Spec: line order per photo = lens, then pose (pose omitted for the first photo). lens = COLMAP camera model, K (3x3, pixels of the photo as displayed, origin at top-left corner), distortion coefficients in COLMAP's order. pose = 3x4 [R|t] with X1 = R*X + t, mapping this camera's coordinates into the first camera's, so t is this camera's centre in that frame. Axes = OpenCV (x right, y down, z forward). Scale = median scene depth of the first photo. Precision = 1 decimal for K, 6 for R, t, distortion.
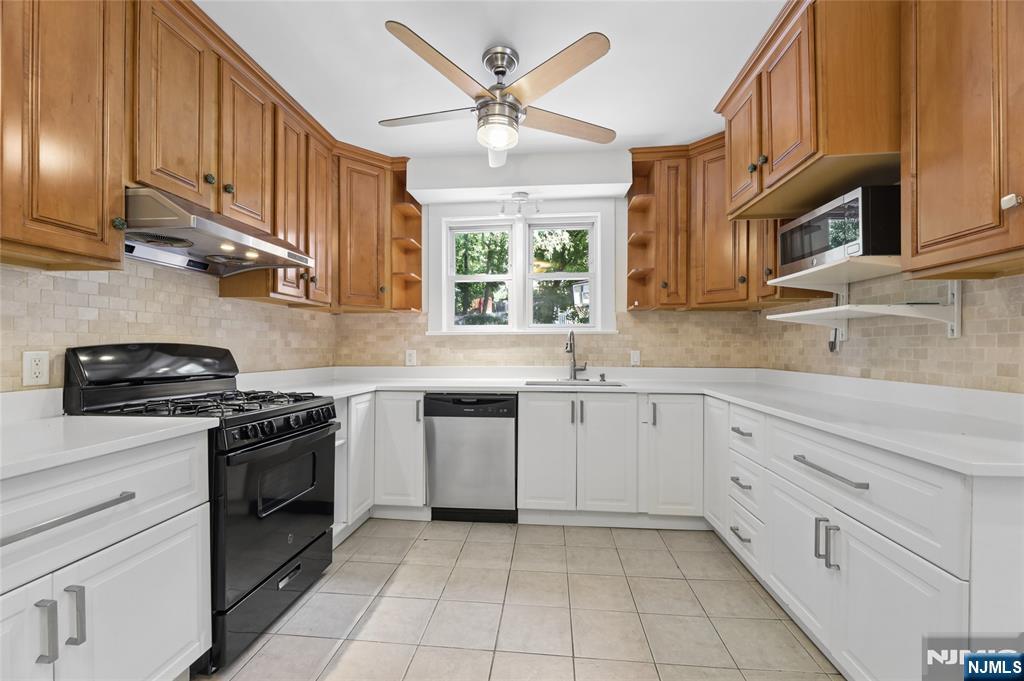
lens RADIAL K [[421.4, 0, 513.4], [0, 421.4, 345.3], [0, 0, 1]] dist [-0.001696, -0.000474]
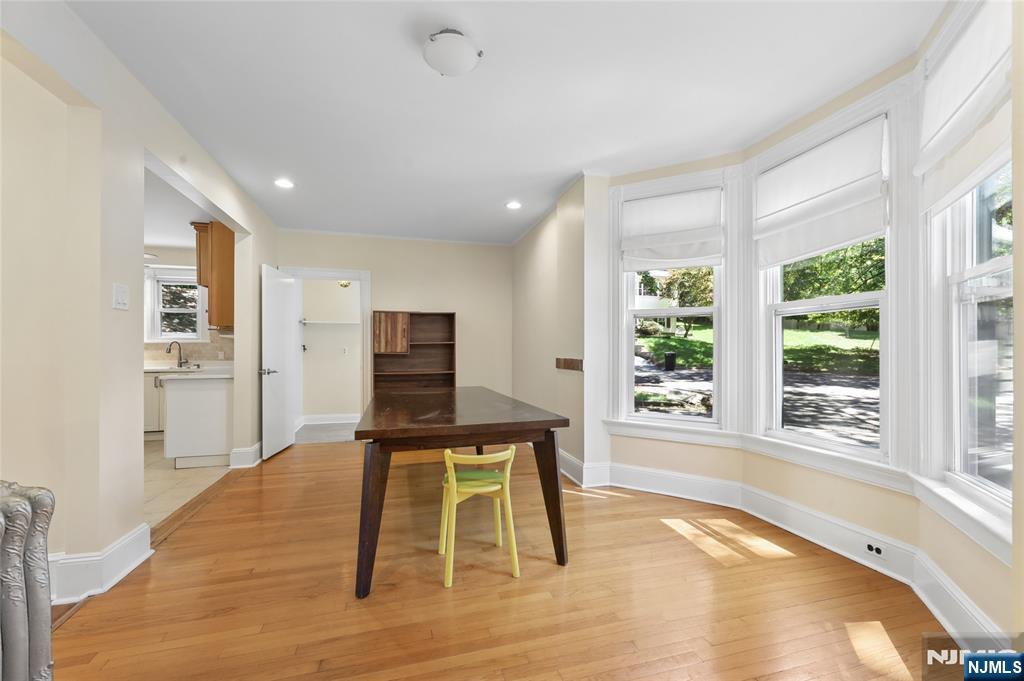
lens RADIAL K [[412.4, 0, 504.6], [0, 412.4, 352.7], [0, 0, 1]] dist [-0.000984, -0.000537]
pose [[0.940989, -0.006537, 0.338374, 1.017854], [0.003216, 0.999941, 0.010374, 0.001474], [-0.338422, -0.008673, 0.940955, -1.384521]]
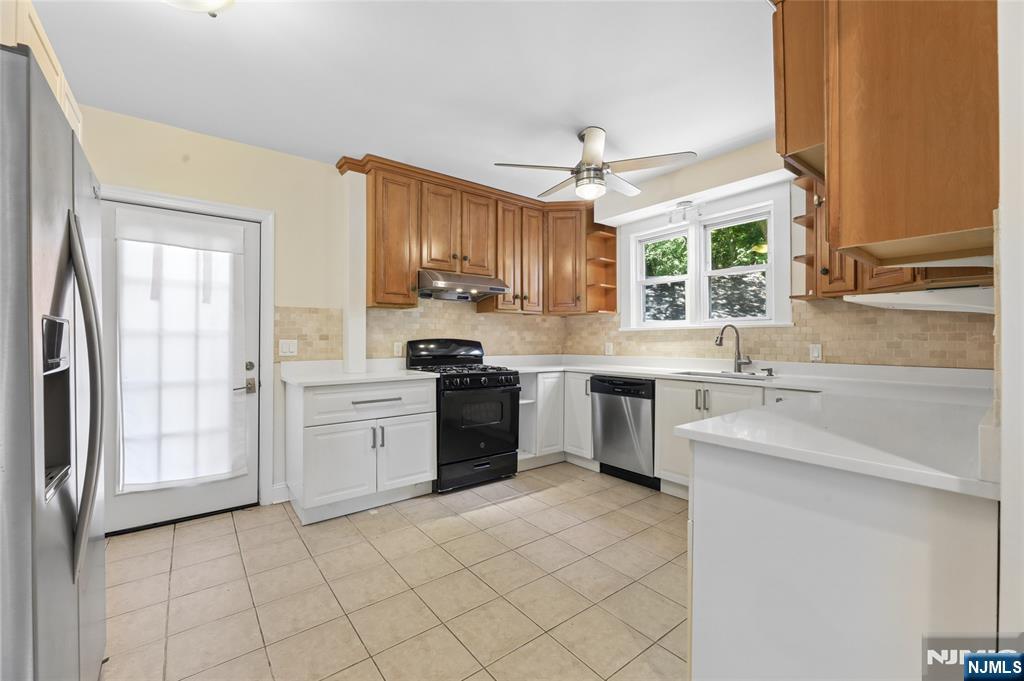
lens RADIAL K [[424.2, 0, 506.7], [0, 424.2, 331.2], [0, 0, 1]] dist [-0.001111, -0.000208]
pose [[0.676512, -0.016035, -0.736257, 0.605390], [0.004239, 0.999831, -0.017880, -0.002697], [0.736420, 0.008975, 0.676465, -0.117597]]
